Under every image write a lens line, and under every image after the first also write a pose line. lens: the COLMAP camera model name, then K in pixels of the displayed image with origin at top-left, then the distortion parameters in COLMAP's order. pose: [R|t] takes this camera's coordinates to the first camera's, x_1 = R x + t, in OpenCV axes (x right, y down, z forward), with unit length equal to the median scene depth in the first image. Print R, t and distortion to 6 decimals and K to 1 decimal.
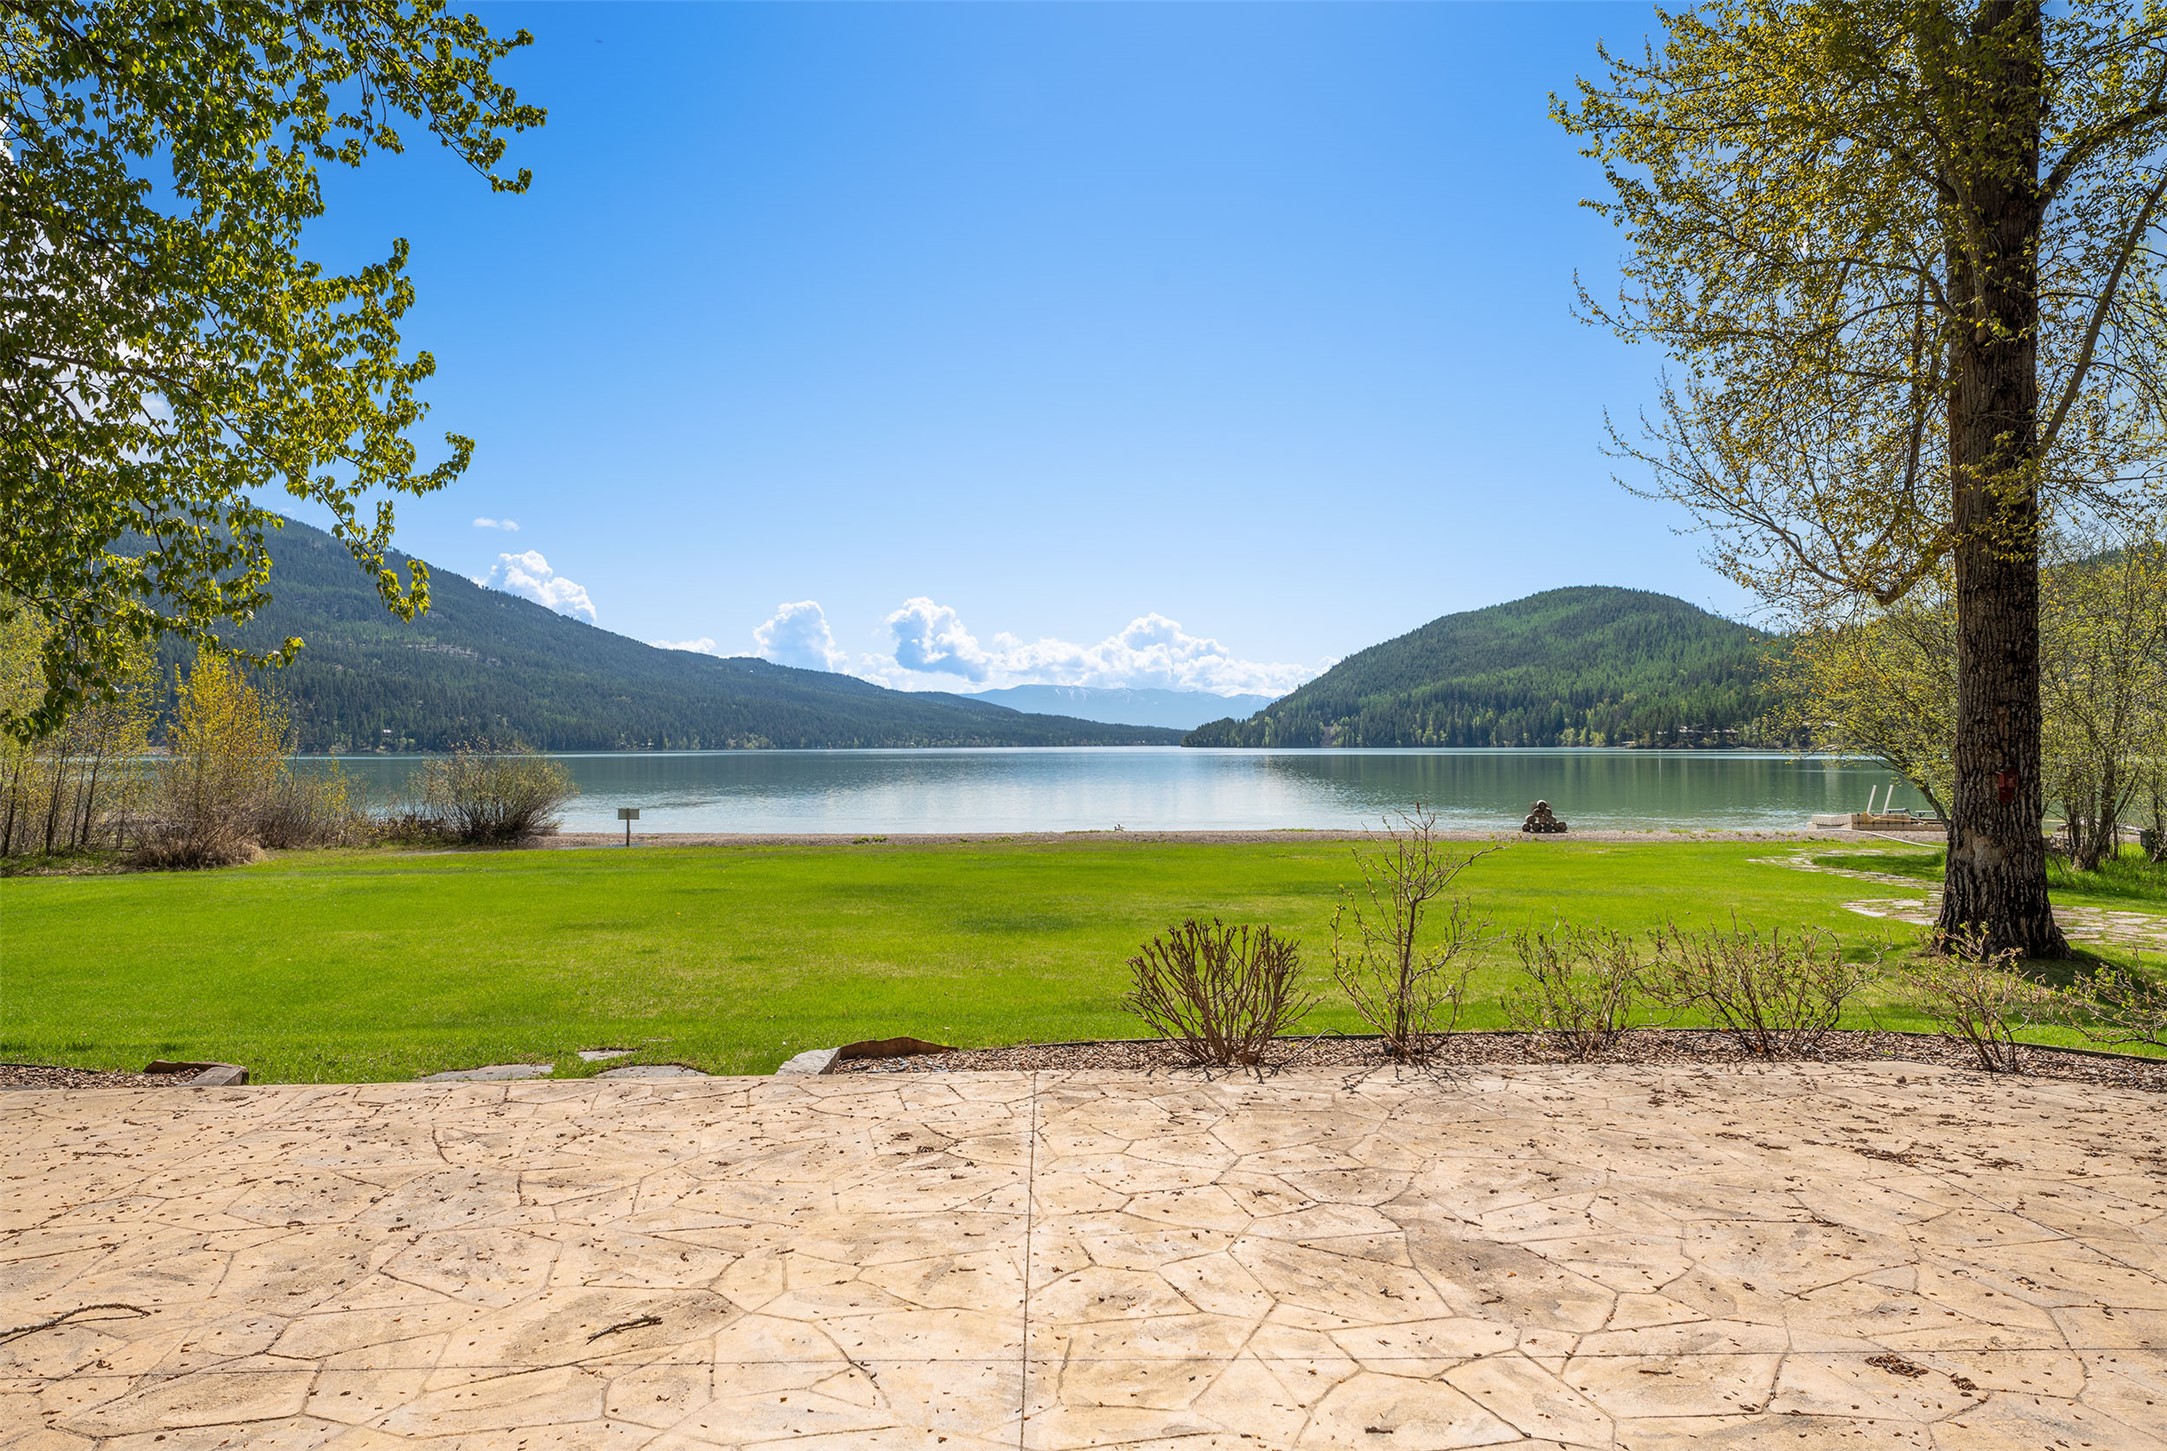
lens RADIAL K [[1448.7, 0, 1083.5], [0, 1448.7, 725.5], [0, 0, 1]] dist [0.056083, -0.000022]
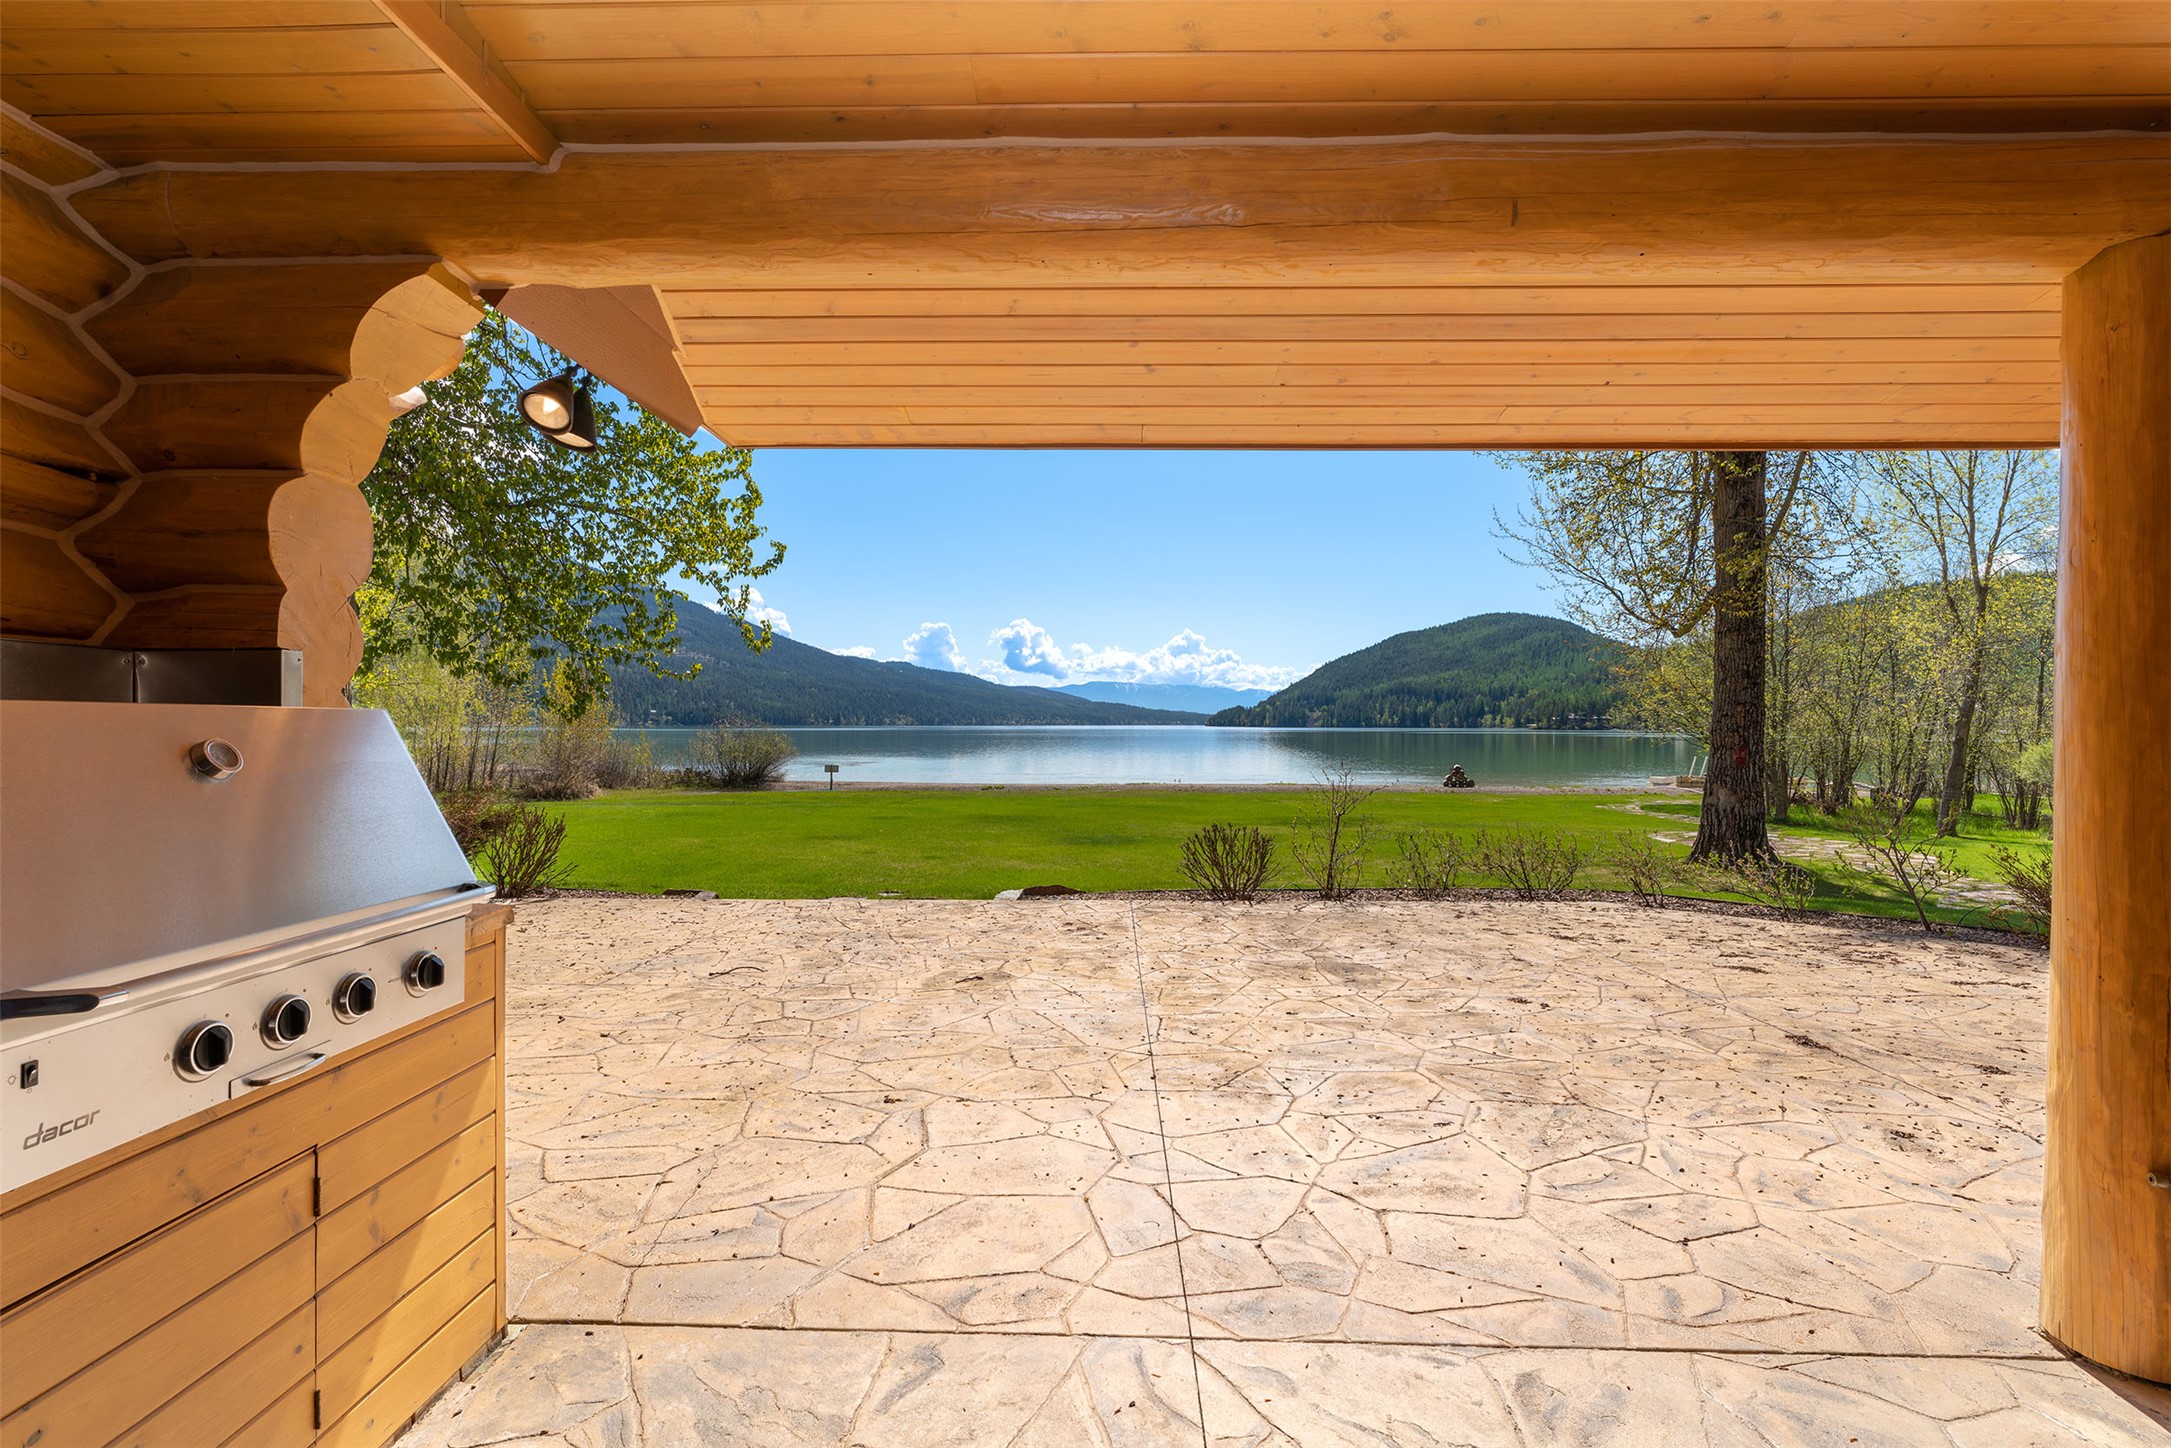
lens RADIAL K [[1043.3, 0, 1002.5], [0, 1043.3, 763.4], [0, 0, 1]] dist [-0.002156, -0.000100]
pose [[0.992254, 0.010198, -0.123804, -0.010969], [-0.003744, 0.998627, 0.052253, -0.004303], [0.124167, -0.051385, 0.990930, -0.123986]]
